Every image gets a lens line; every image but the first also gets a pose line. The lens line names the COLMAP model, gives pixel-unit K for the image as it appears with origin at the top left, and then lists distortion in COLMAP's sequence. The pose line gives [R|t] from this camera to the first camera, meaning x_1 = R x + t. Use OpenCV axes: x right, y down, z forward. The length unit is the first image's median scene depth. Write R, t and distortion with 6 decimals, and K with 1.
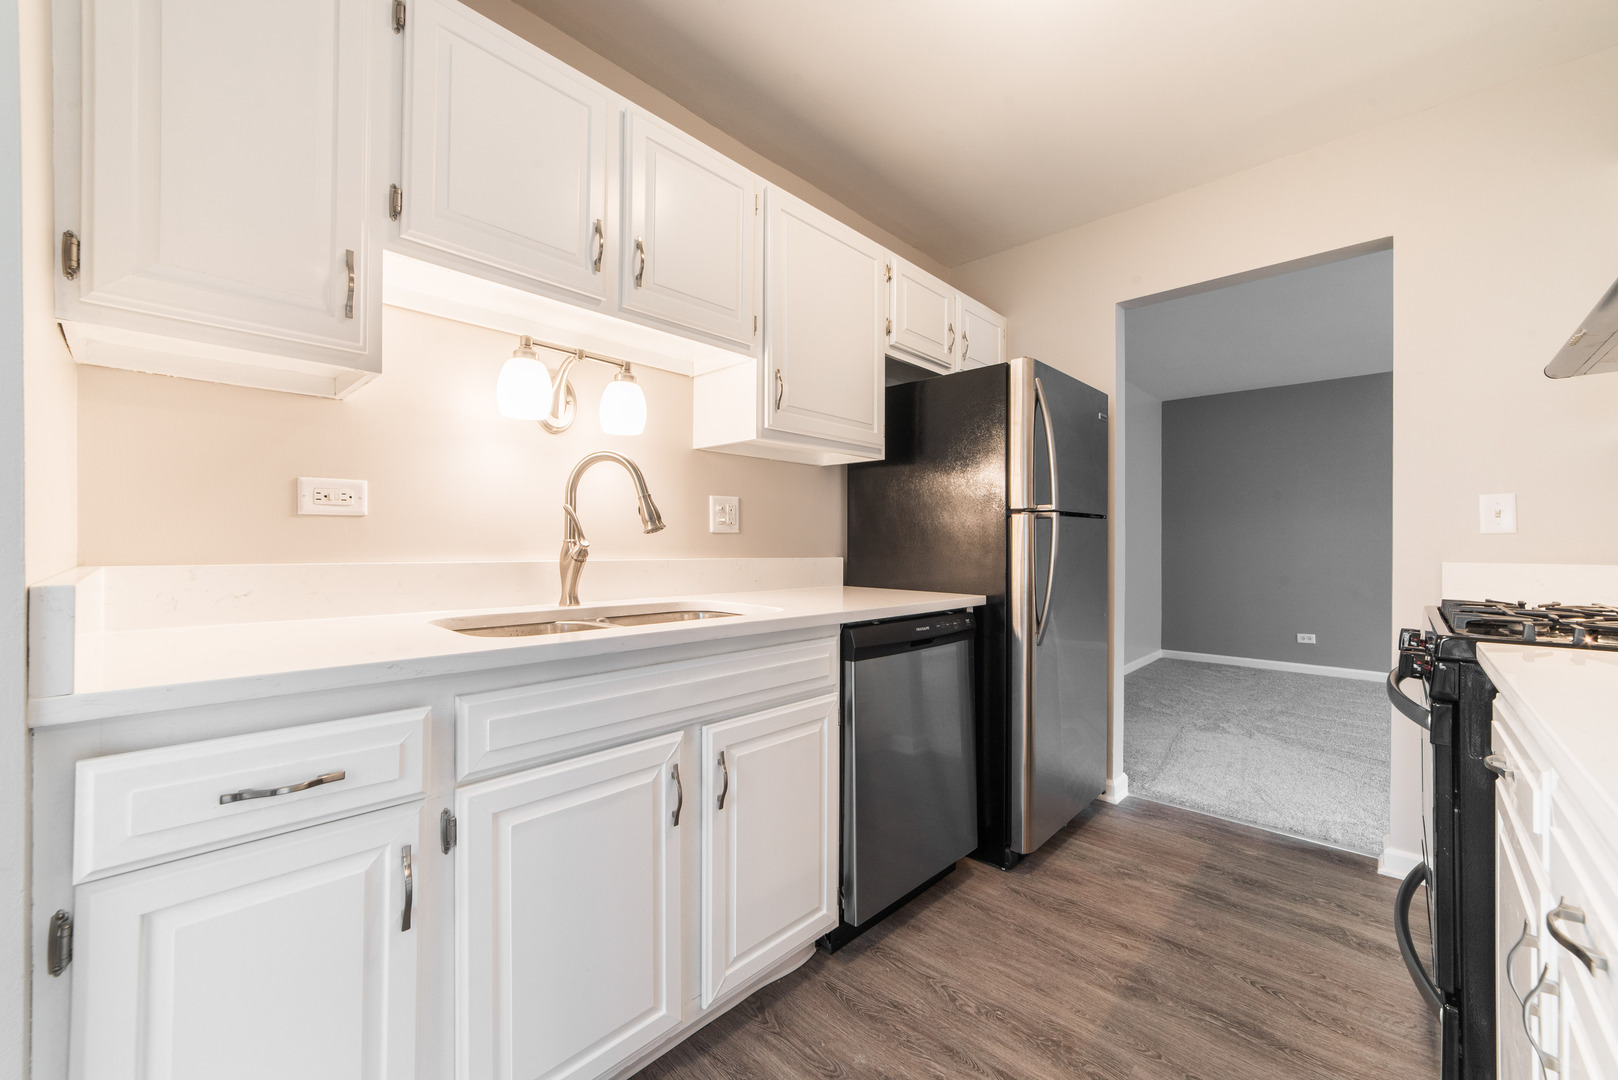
lens RADIAL K [[606.5, 0, 809.0], [0, 606.5, 540.0], [0, 0, 1]] dist [-0.015276, 0.000019]
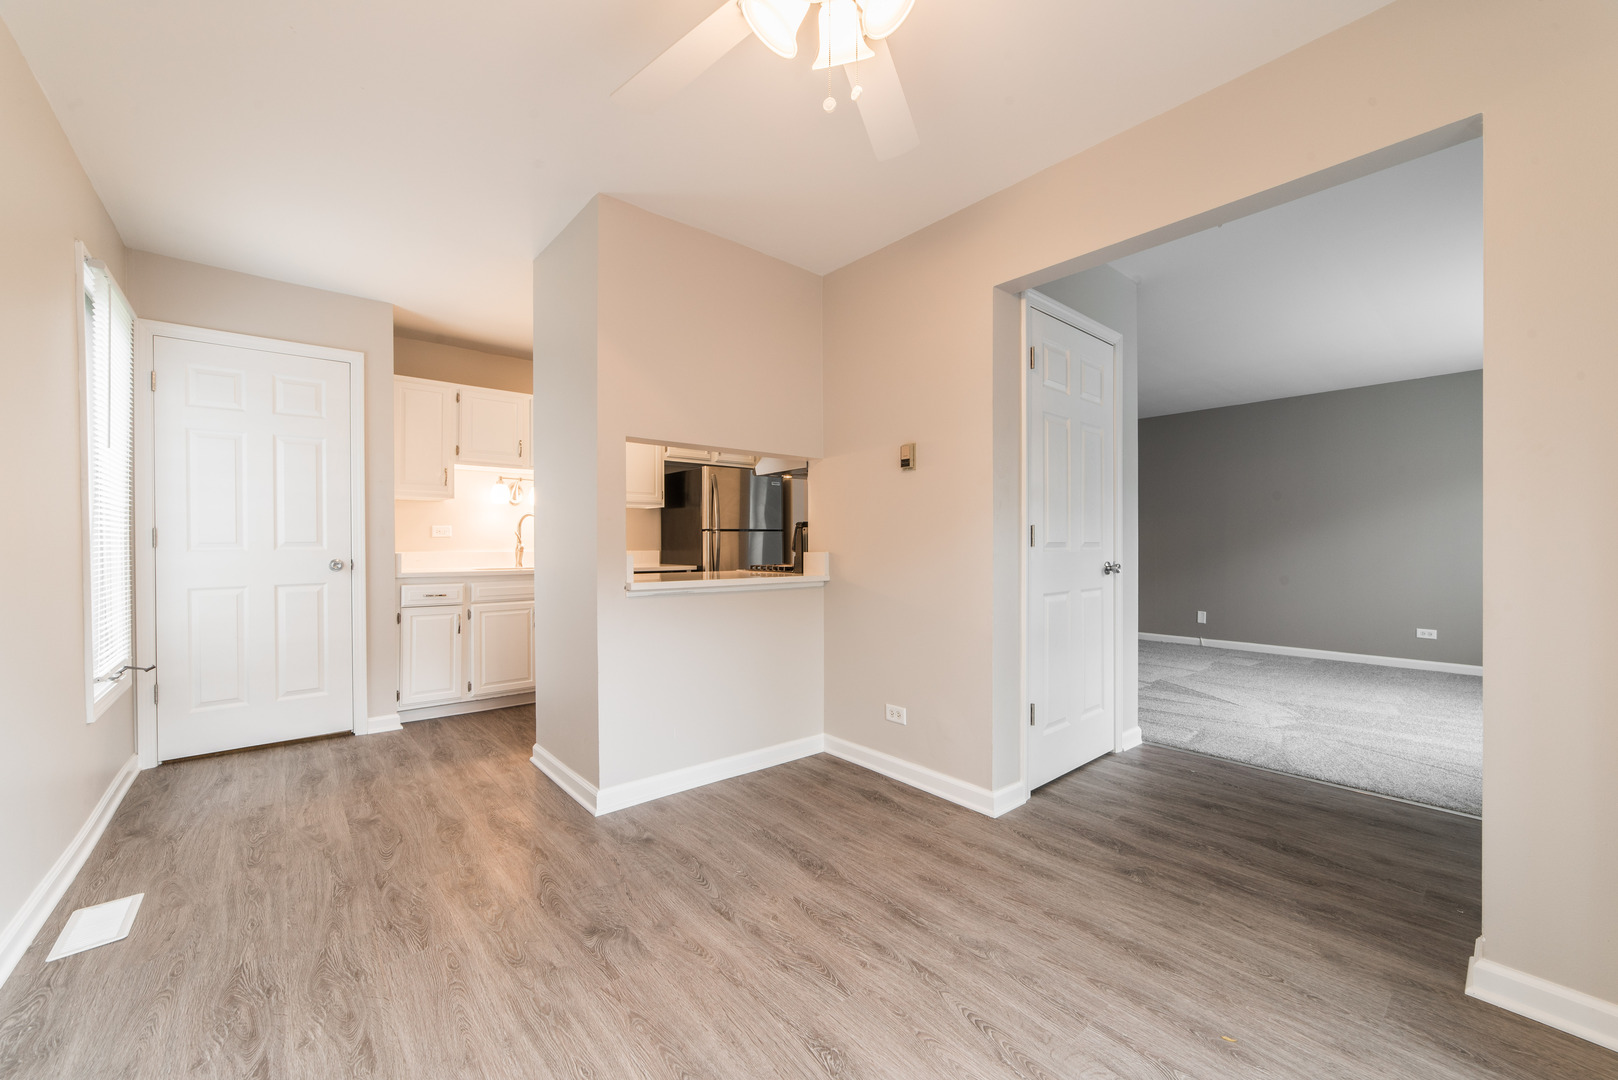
lens RADIAL K [[632.6, 0, 803.6], [0, 632.6, 525.3], [0, 0, 1]] dist [0.001806, 0.000476]
pose [[0.992488, -0.008994, -0.122012, 0.255049], [0.007152, 0.999854, -0.015522, -0.006168], [0.122133, 0.014533, 0.992407, -0.350637]]
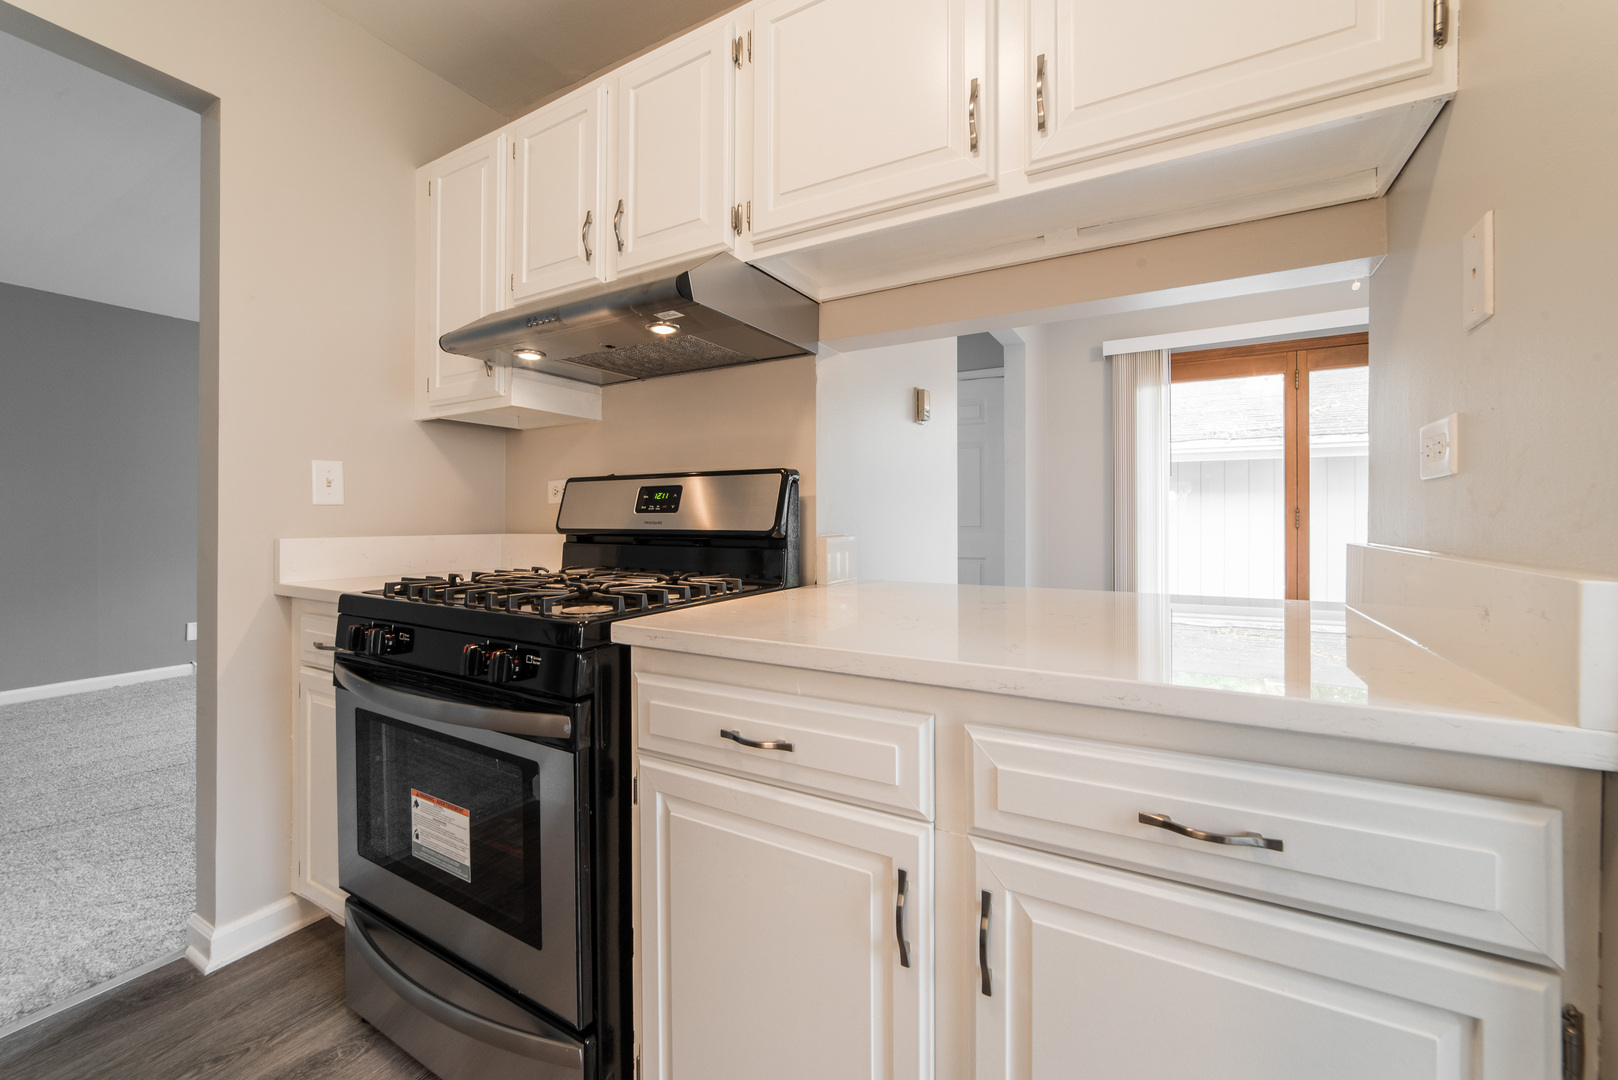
lens RADIAL K [[632.6, 0, 803.6], [0, 632.6, 525.3], [0, 0, 1]] dist [0.001806, 0.000476]
pose [[-0.227132, -0.008536, 0.973827, 0.061568], [-0.004400, 0.999960, 0.007739, 0.010348], [-0.973854, -0.002527, -0.227160, 0.566453]]
